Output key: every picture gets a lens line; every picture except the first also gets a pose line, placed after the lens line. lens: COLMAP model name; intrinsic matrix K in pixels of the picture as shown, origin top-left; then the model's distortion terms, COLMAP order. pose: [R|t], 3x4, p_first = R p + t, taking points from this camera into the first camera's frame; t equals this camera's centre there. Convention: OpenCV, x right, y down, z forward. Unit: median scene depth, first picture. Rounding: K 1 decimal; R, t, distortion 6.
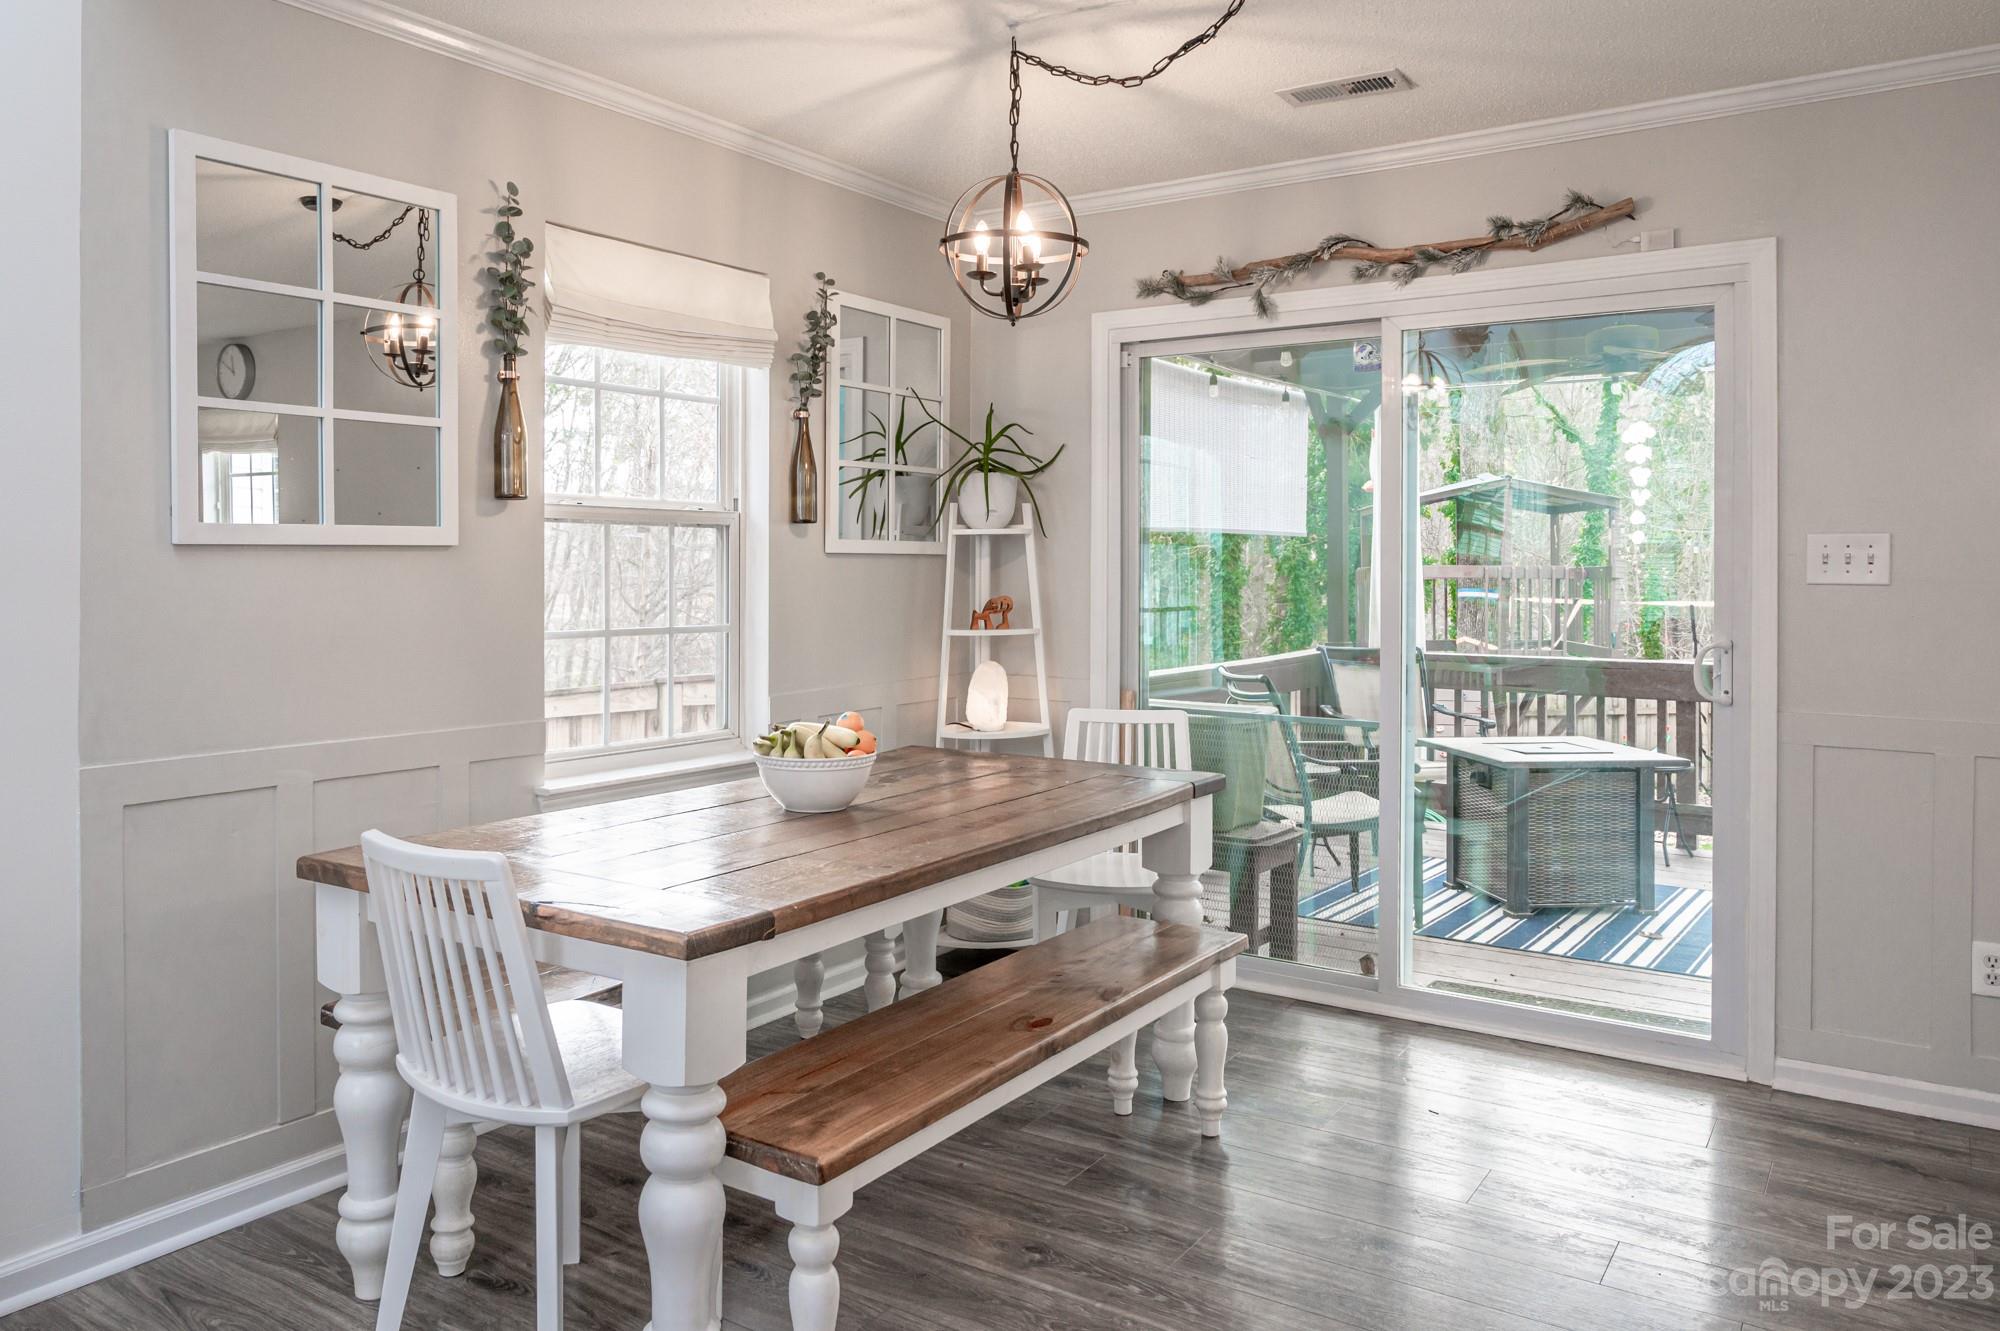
lens RADIAL K [[639.3, 0, 1279.5], [0, 639.3, 620.3], [0, 0, 1]] dist [-0.000106, 0.000002]
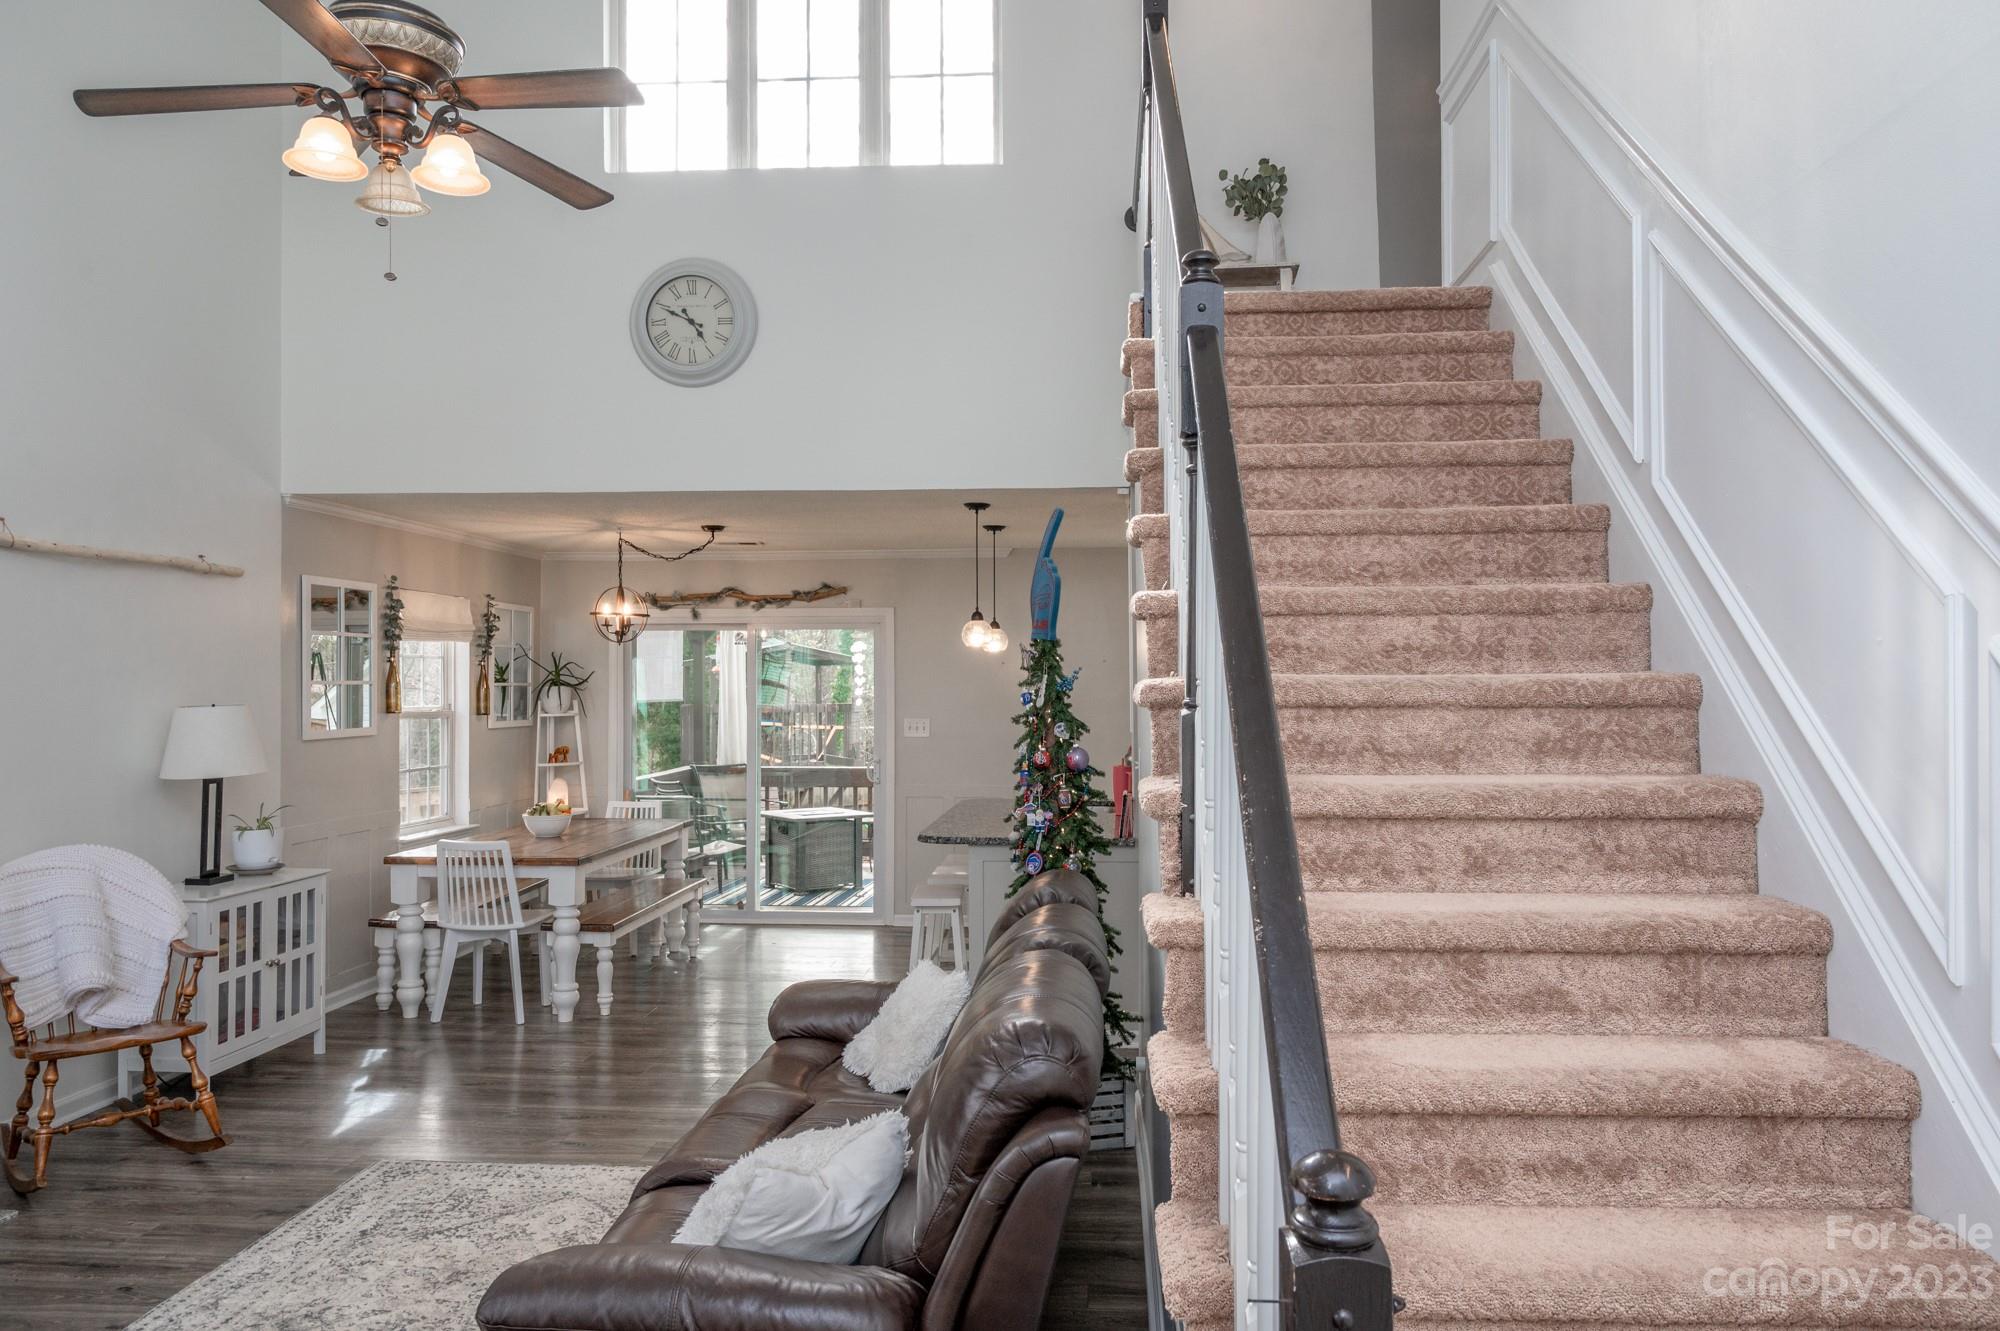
lens RADIAL K [[1413.6, 0, 1000.0], [0, 1413.6, 665.5], [0, 0, 1]] dist [-0.007461, 0.003667]
pose [[0.863663, 0.003722, 0.504056, -1.504892], [0.003572, 0.999902, -0.013505, -0.228861], [-0.504057, 0.013464, 0.863566, -3.585075]]
